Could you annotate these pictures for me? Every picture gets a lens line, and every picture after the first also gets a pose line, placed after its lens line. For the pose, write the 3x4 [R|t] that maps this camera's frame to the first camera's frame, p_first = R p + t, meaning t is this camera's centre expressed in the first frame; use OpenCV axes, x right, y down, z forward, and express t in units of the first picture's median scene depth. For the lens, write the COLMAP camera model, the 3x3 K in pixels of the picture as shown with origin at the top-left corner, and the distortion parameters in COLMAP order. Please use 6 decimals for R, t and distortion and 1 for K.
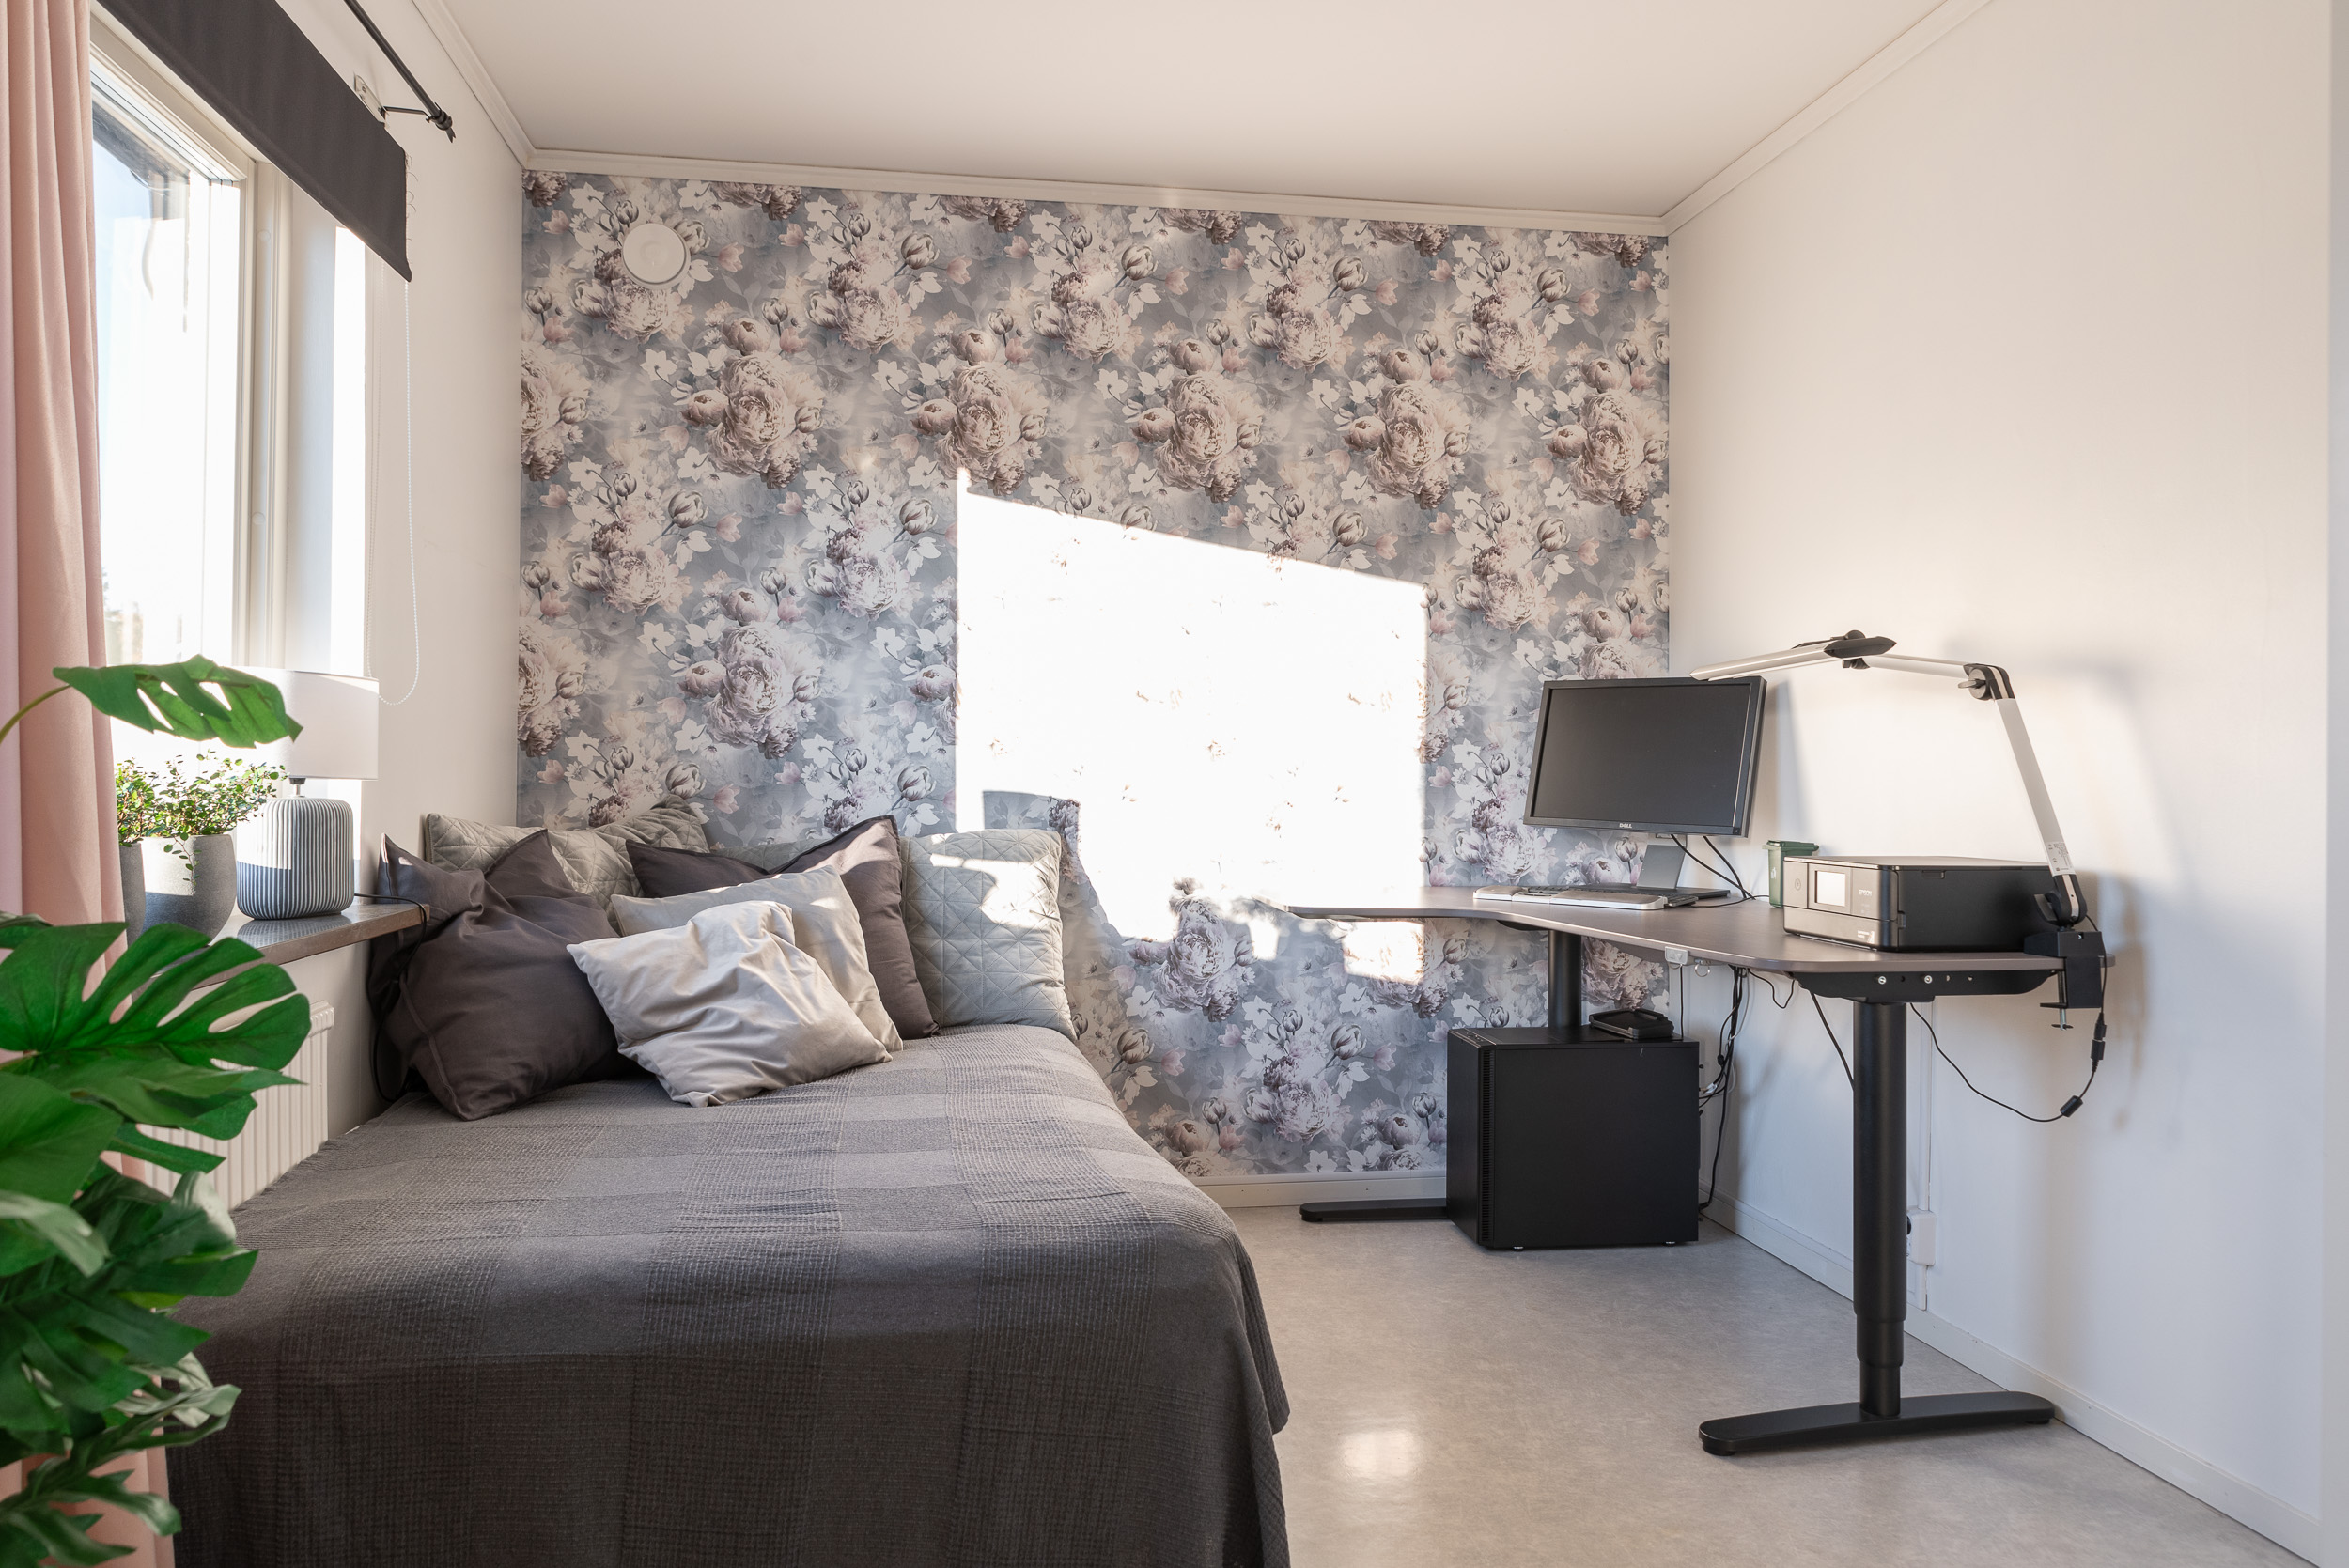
lens RADIAL K [[1586.1, 0, 1174.5], [0, 1586.1, 784.0], [0, 0, 1]] dist [0.004355, 0.002028]
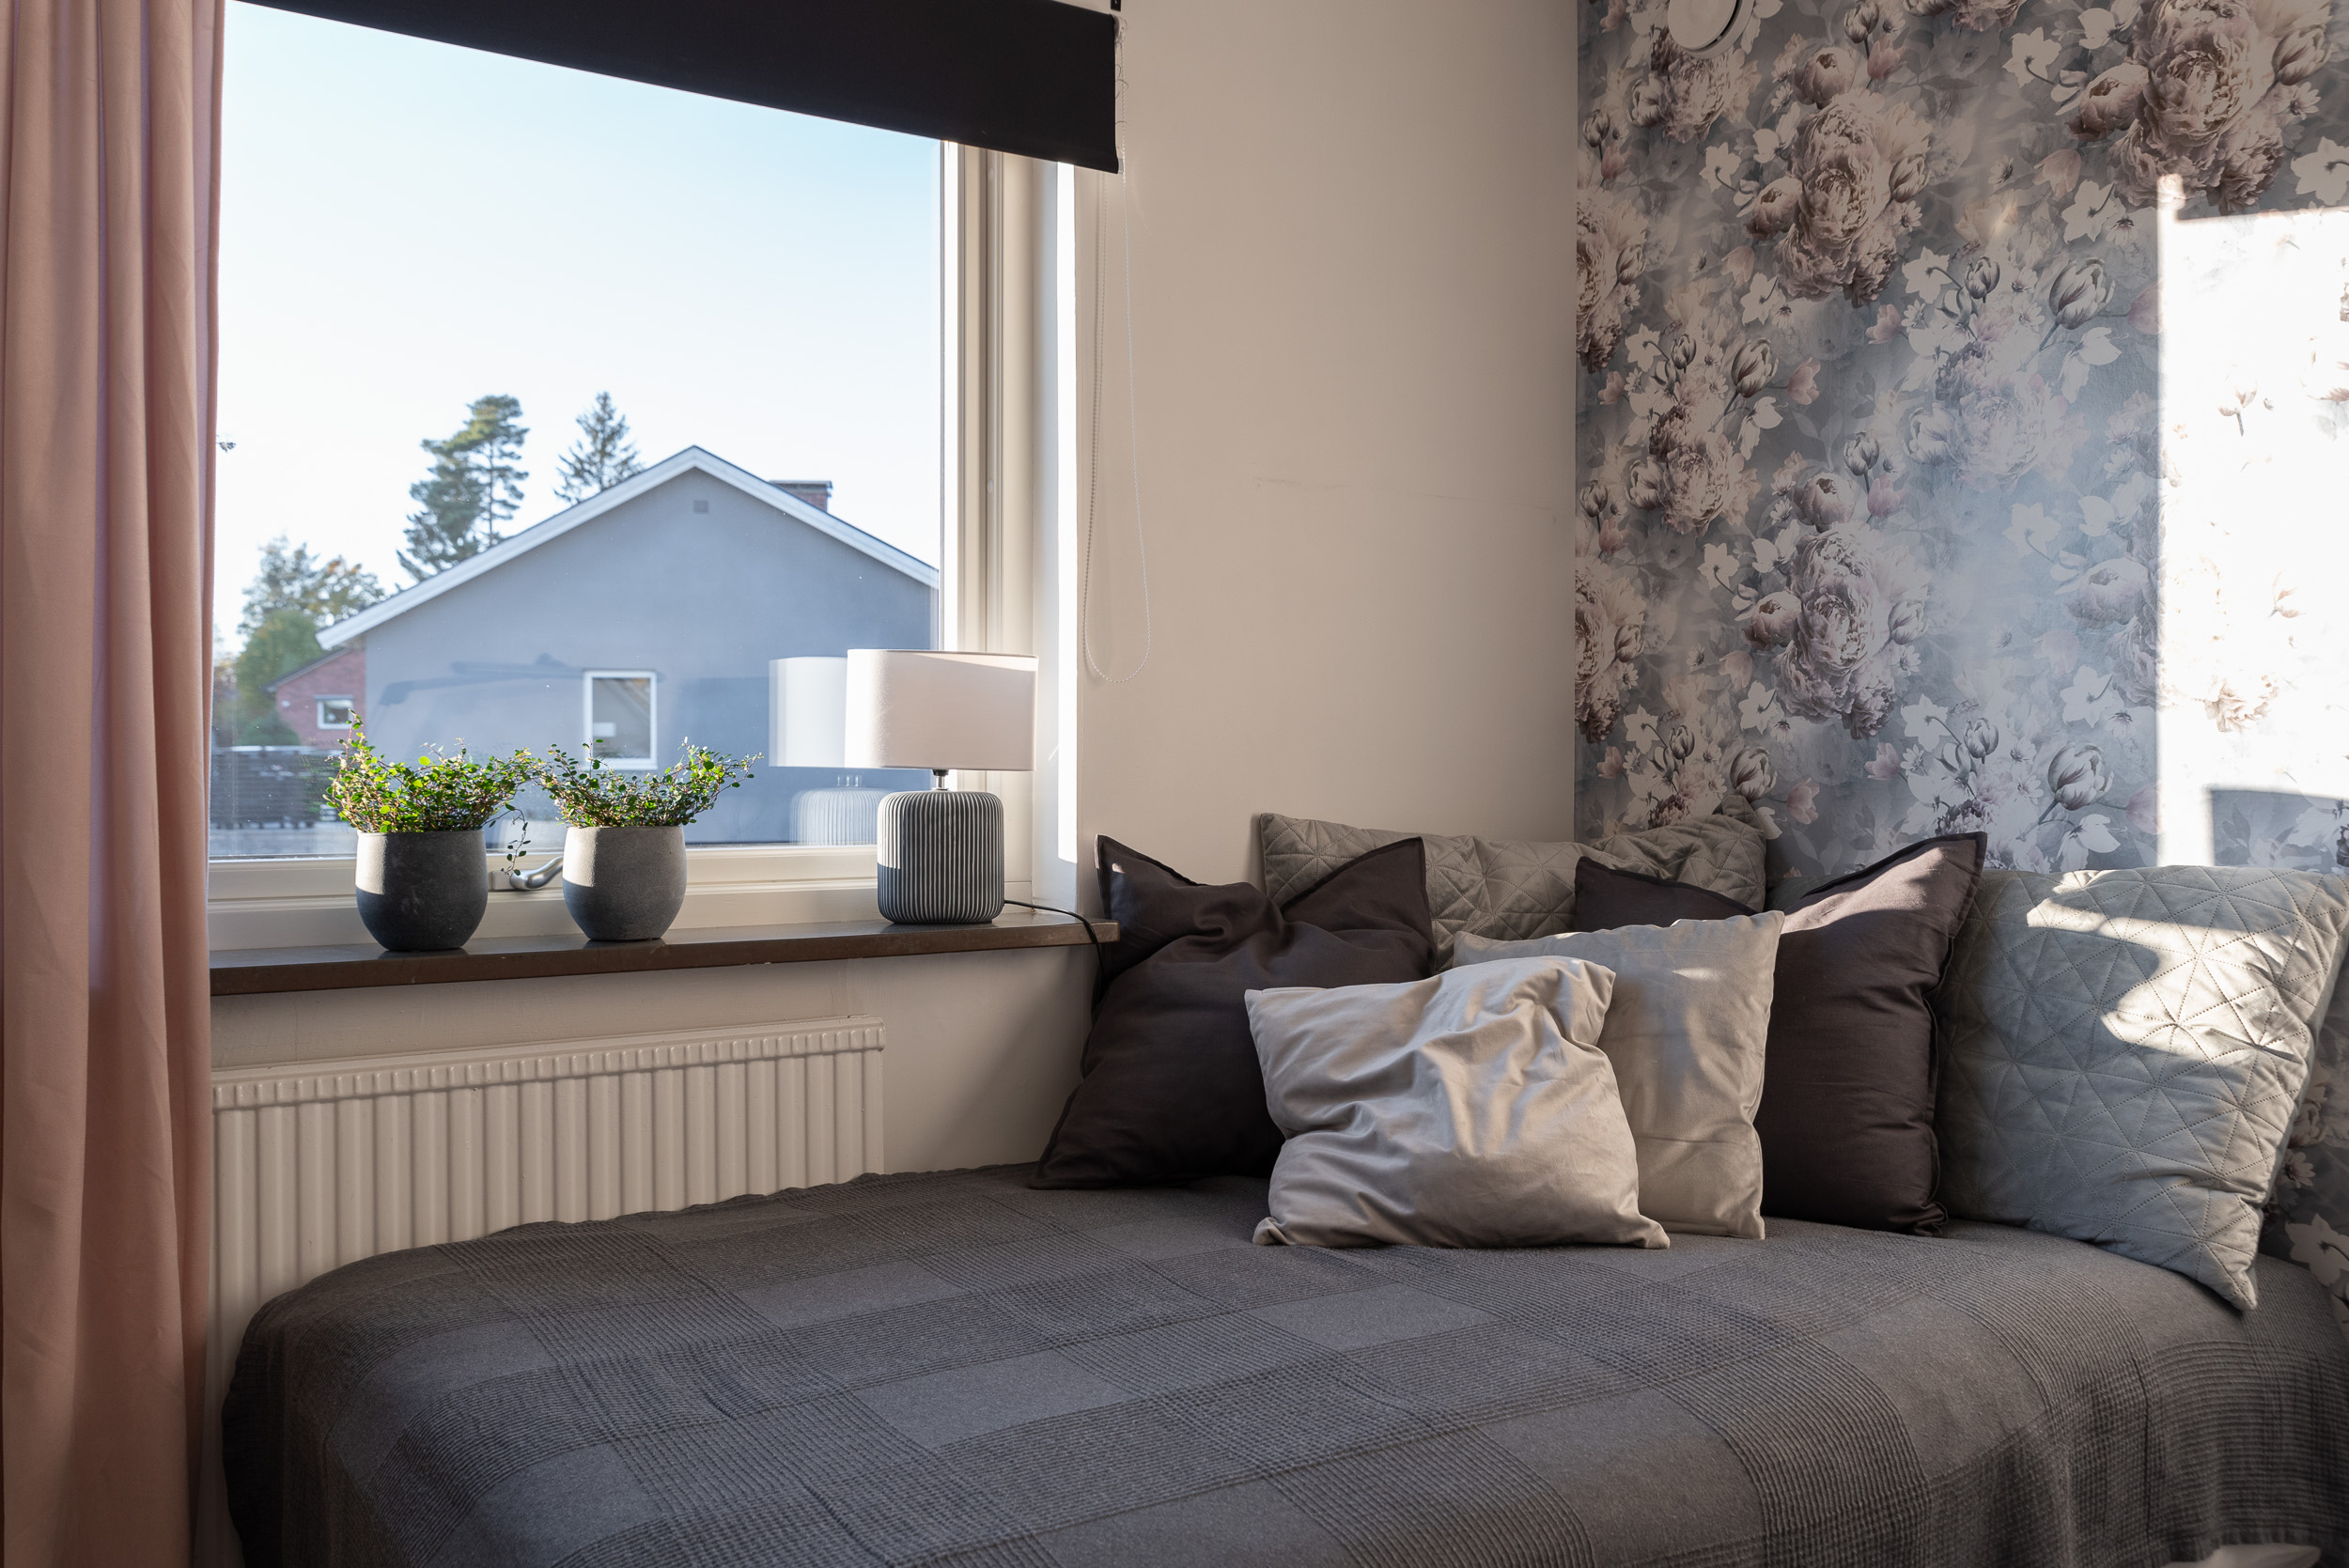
lens RADIAL K [[1828.5, 0, 1176.9], [0, 1828.5, 799.5], [0, 0, 1]] dist [0.001668, 0.004062]
pose [[0.411074, 0.008478, -0.911562, 0.297342], [-0.003185, 0.999964, 0.007863, 0.003457], [0.911596, -0.000329, 0.411086, 0.461476]]
